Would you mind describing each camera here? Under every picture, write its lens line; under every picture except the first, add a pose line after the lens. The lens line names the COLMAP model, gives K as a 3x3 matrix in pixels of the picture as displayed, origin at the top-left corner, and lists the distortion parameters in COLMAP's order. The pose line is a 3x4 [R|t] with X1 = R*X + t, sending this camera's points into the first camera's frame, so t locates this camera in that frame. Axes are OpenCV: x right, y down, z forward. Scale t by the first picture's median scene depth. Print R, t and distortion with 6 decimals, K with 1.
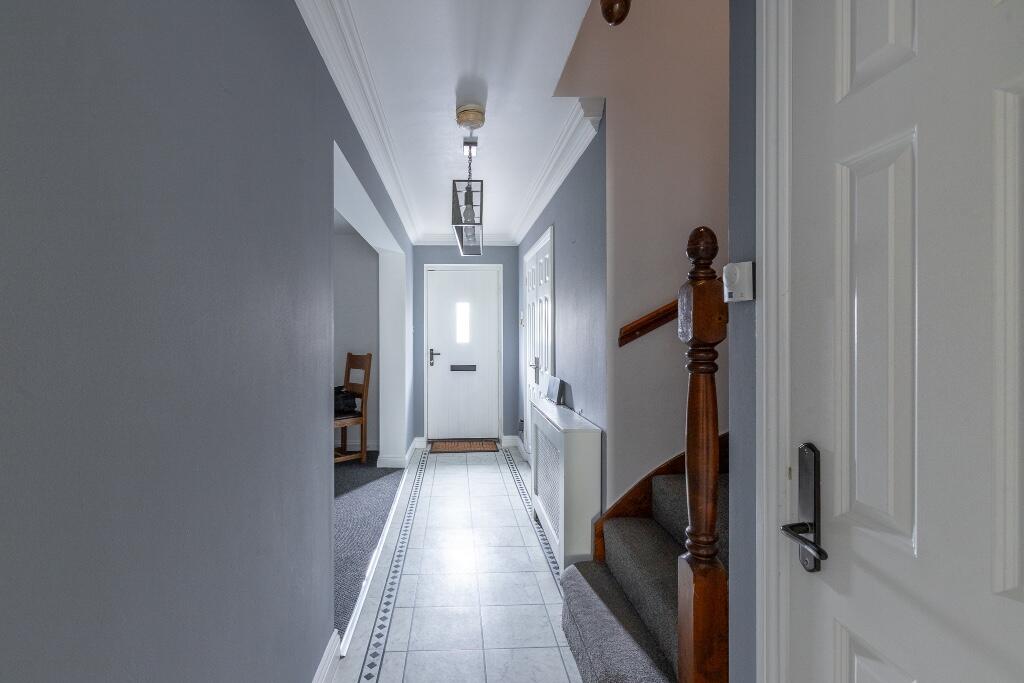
lens RADIAL K [[477.1, 0, 511.3], [0, 477.1, 344.0], [0, 0, 1]] dist [-0.000563, -0.000276]
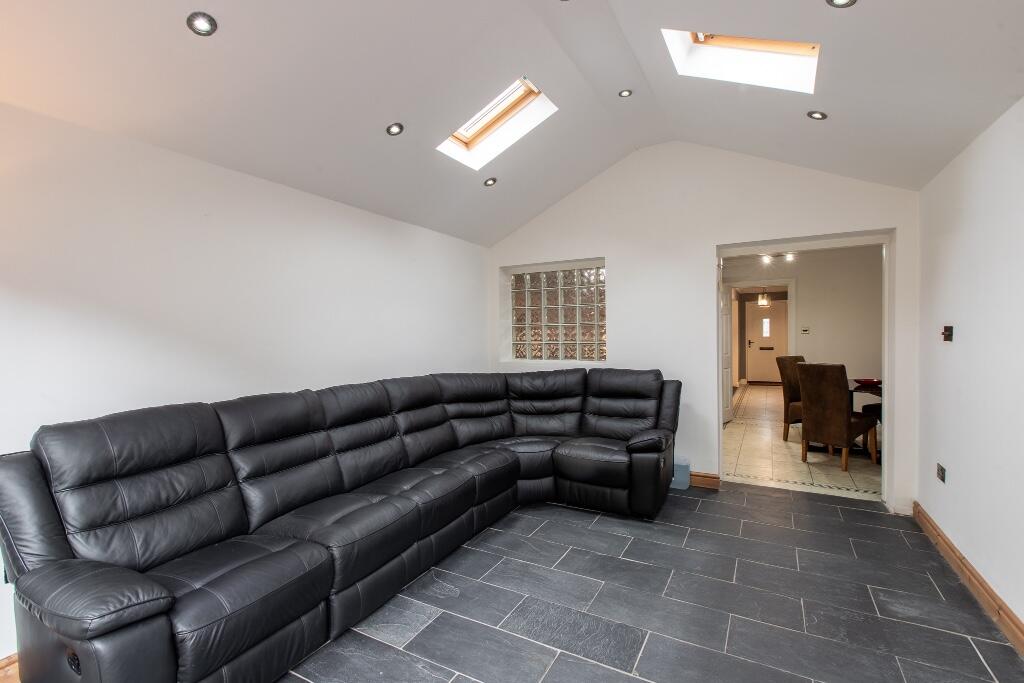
lens RADIAL K [[477.1, 0, 511.3], [0, 477.1, 344.0], [0, 0, 1]] dist [-0.000563, -0.000276]
pose [[0.808376, 0.000461, -0.588666, 0.243768], [0.004857, 0.999960, 0.007453, 0.010050], [0.588646, -0.008884, 0.808342, -1.451270]]
